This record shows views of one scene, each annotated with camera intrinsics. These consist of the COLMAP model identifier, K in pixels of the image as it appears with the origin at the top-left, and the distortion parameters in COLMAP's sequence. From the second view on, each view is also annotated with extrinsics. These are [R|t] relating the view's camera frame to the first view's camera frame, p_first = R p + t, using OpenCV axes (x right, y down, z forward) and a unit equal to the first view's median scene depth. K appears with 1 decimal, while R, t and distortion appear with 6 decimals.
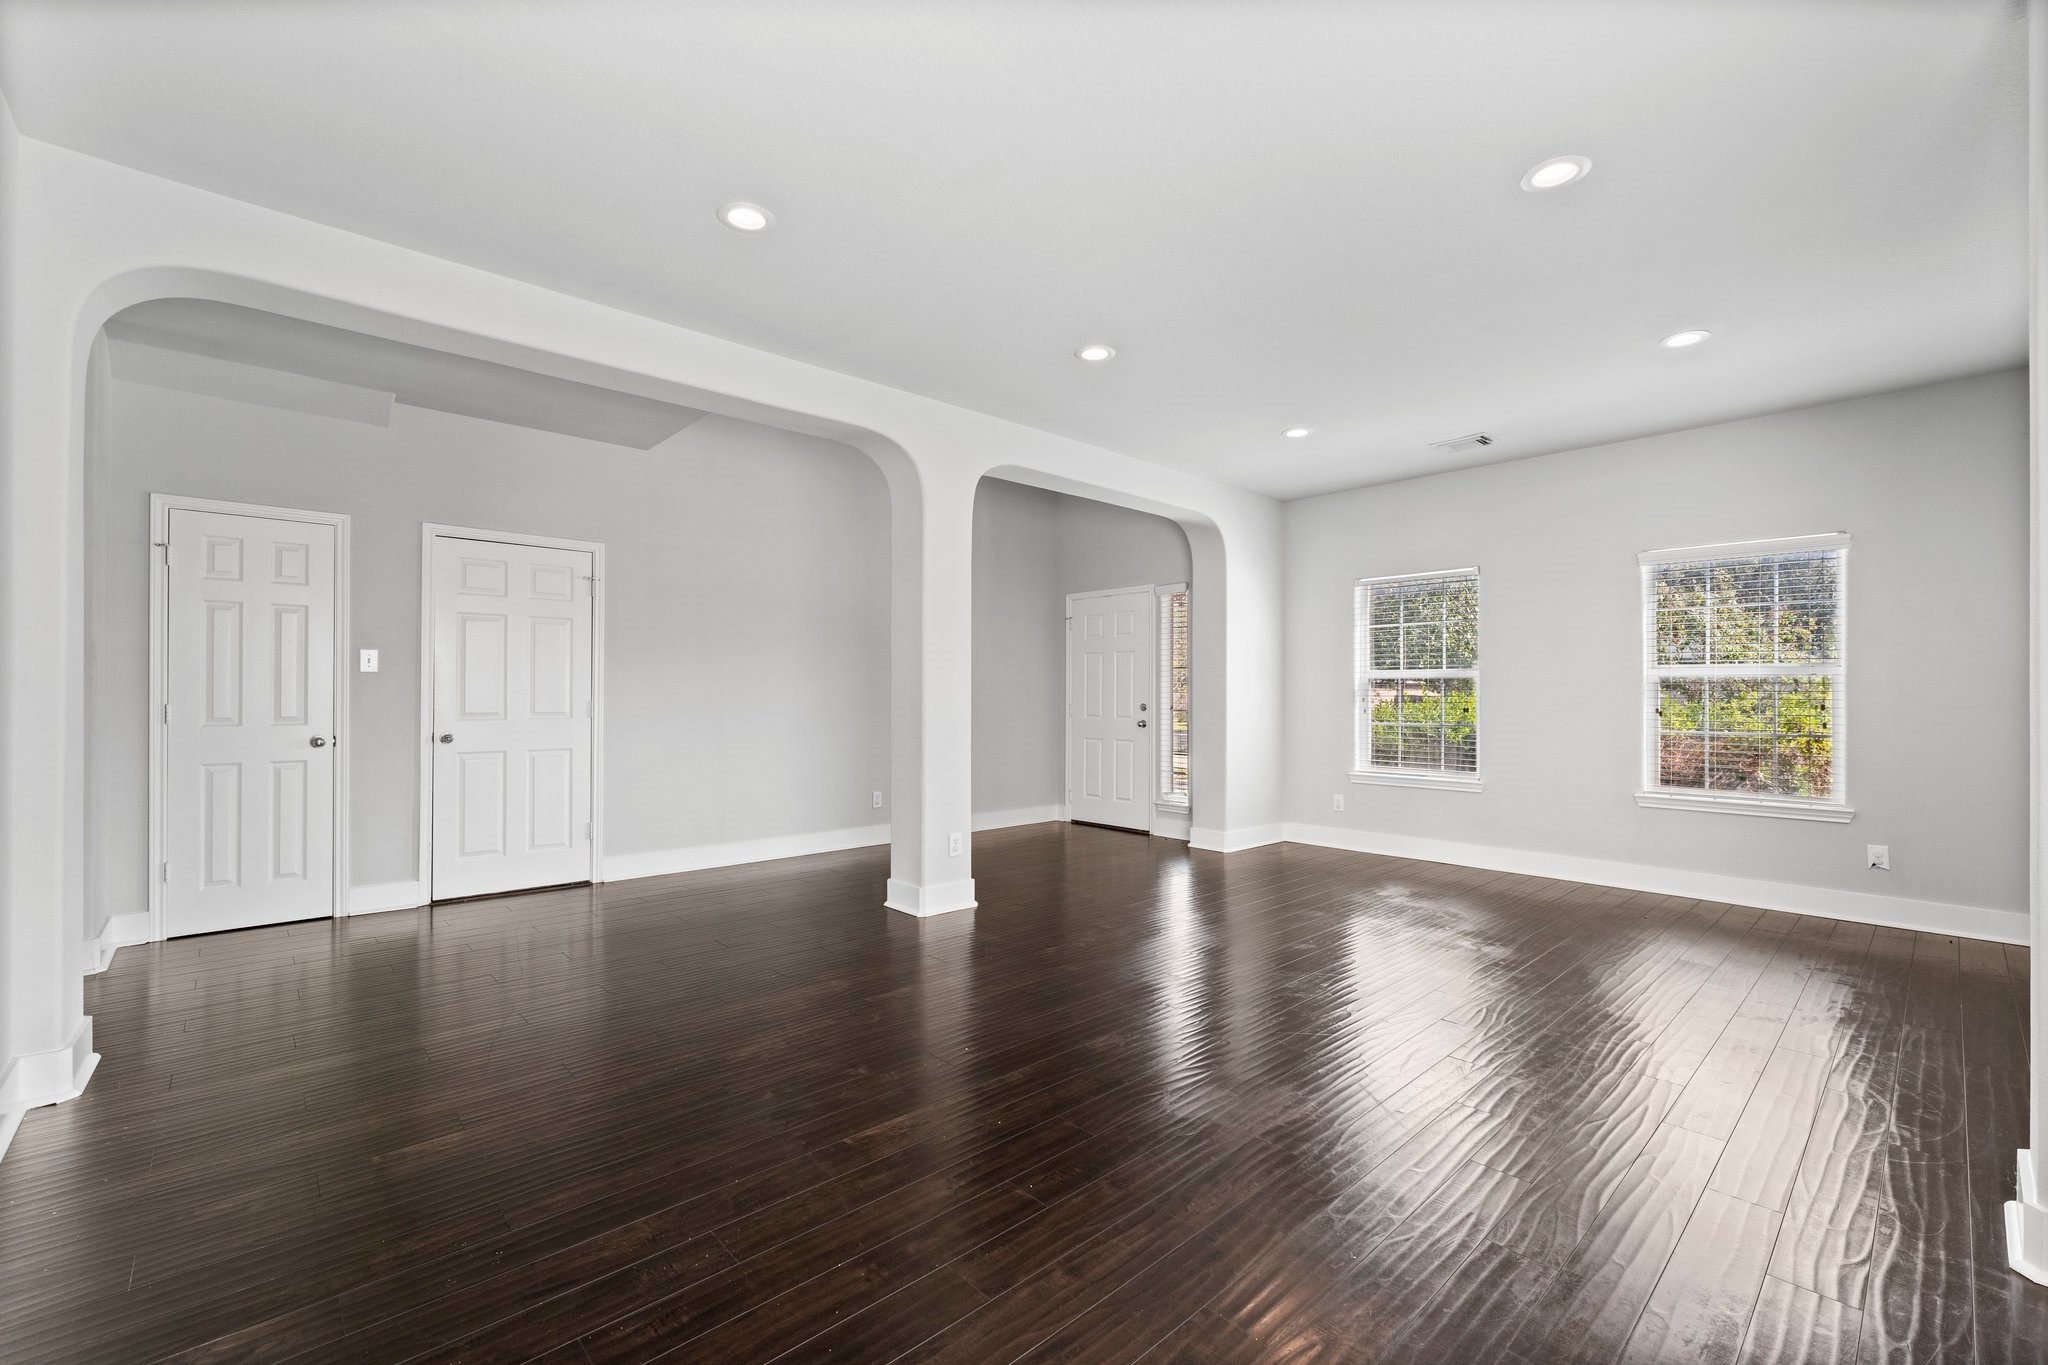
lens RADIAL K [[847.5, 0, 1029.8], [0, 847.5, 697.2], [0, 0, 1]] dist [-0.000384, 0.001034]
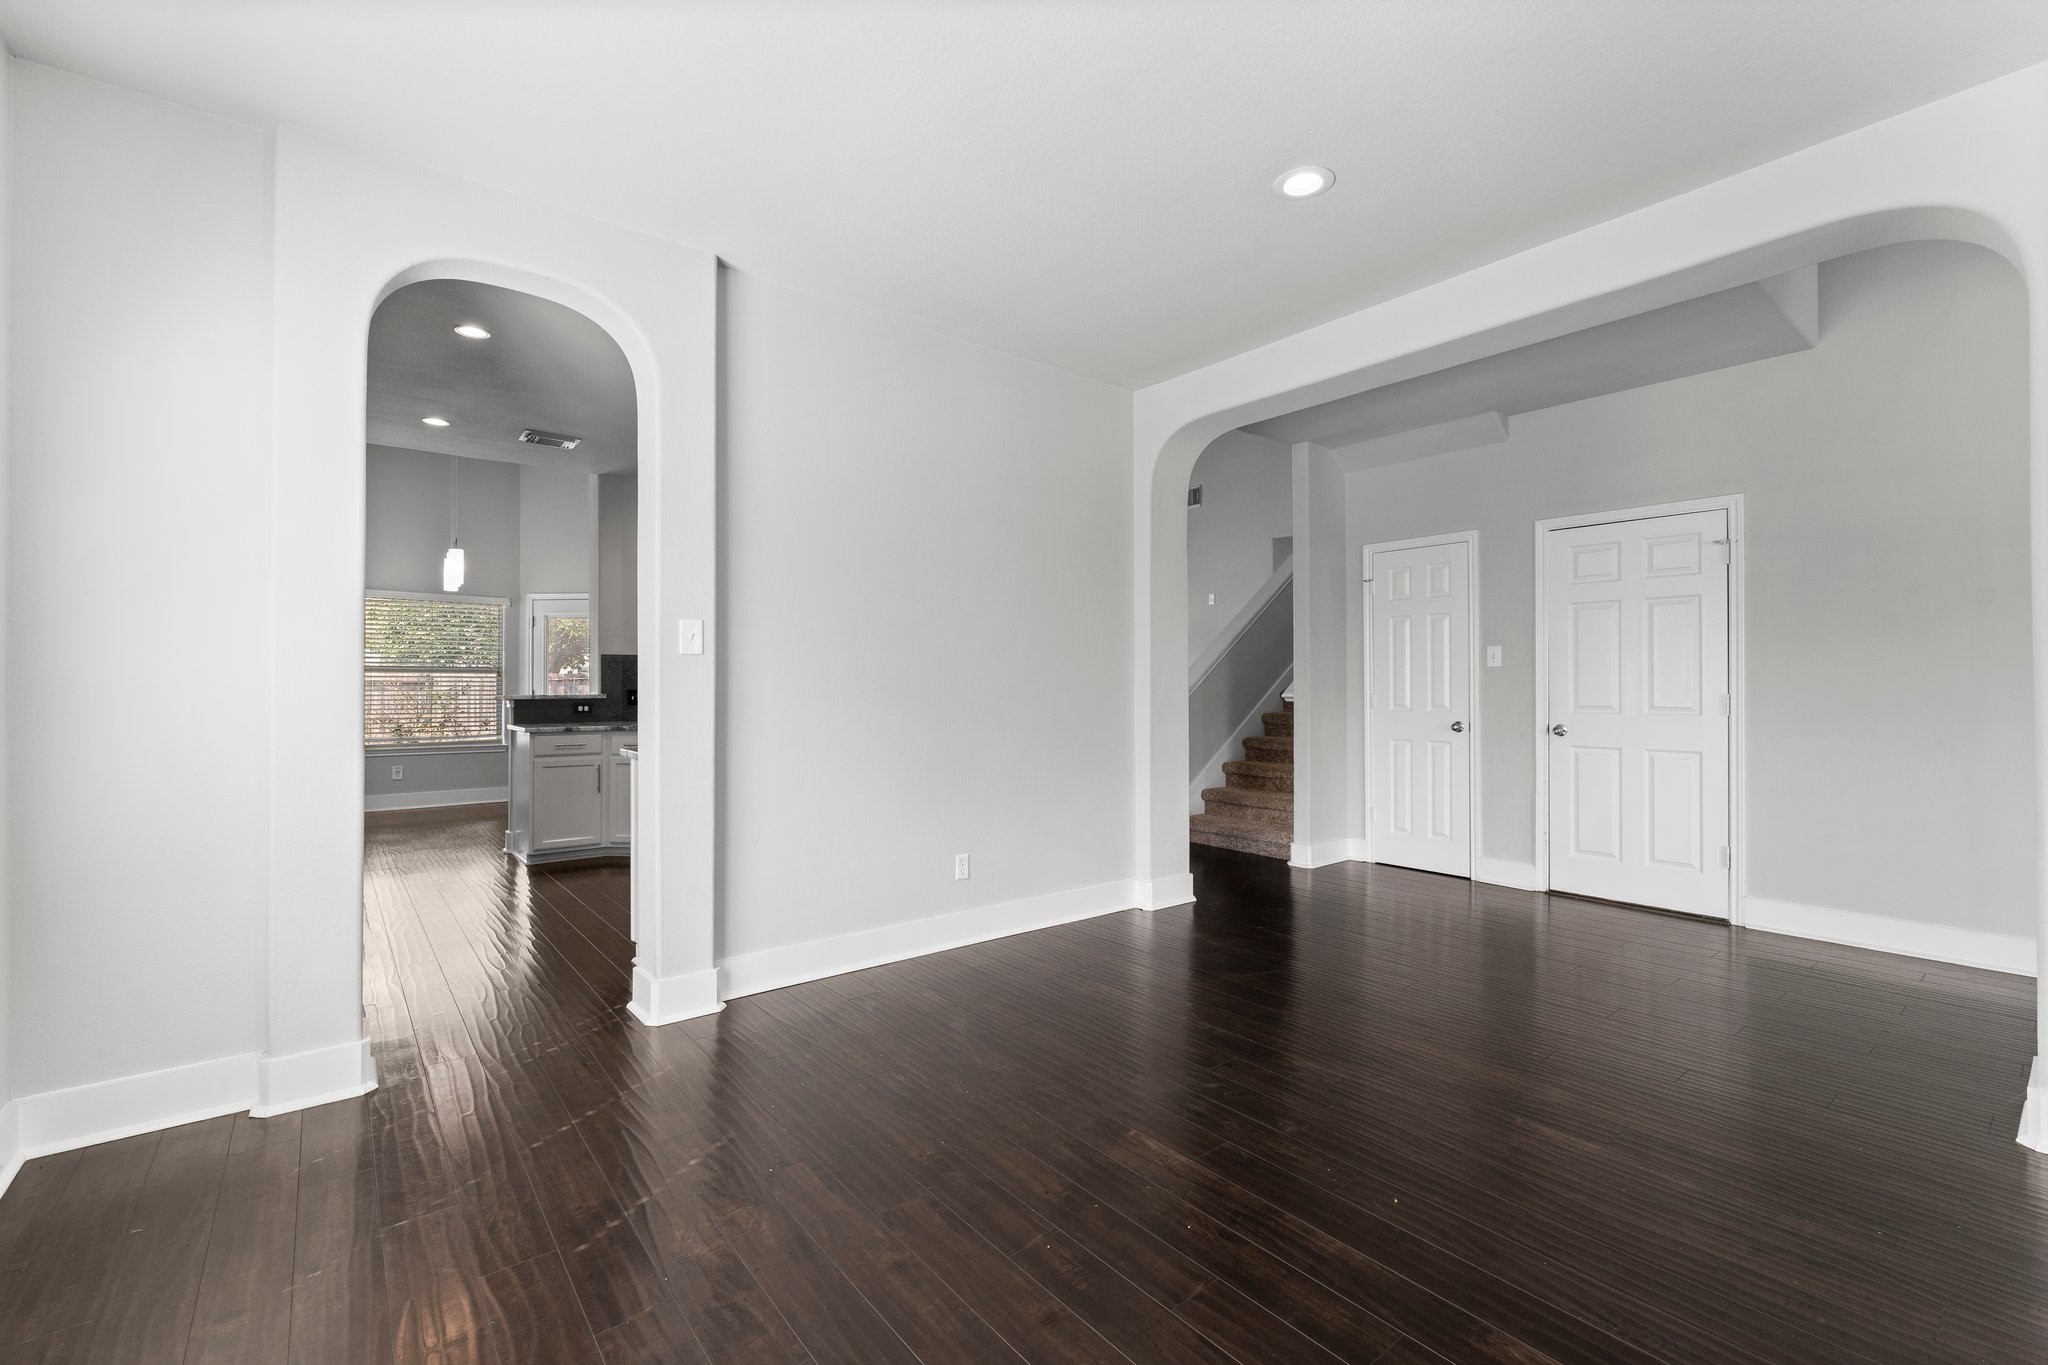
lens RADIAL K [[847.5, 0, 998.2], [0, 847.5, 679.2], [0, 0, 1]] dist [-0.000384, 0.001034]
pose [[-0.062219, -0.009908, -0.998013, 0.359718], [-0.003063, 0.999948, -0.009737, -0.000336], [0.998058, 0.002452, -0.062246, 0.406855]]
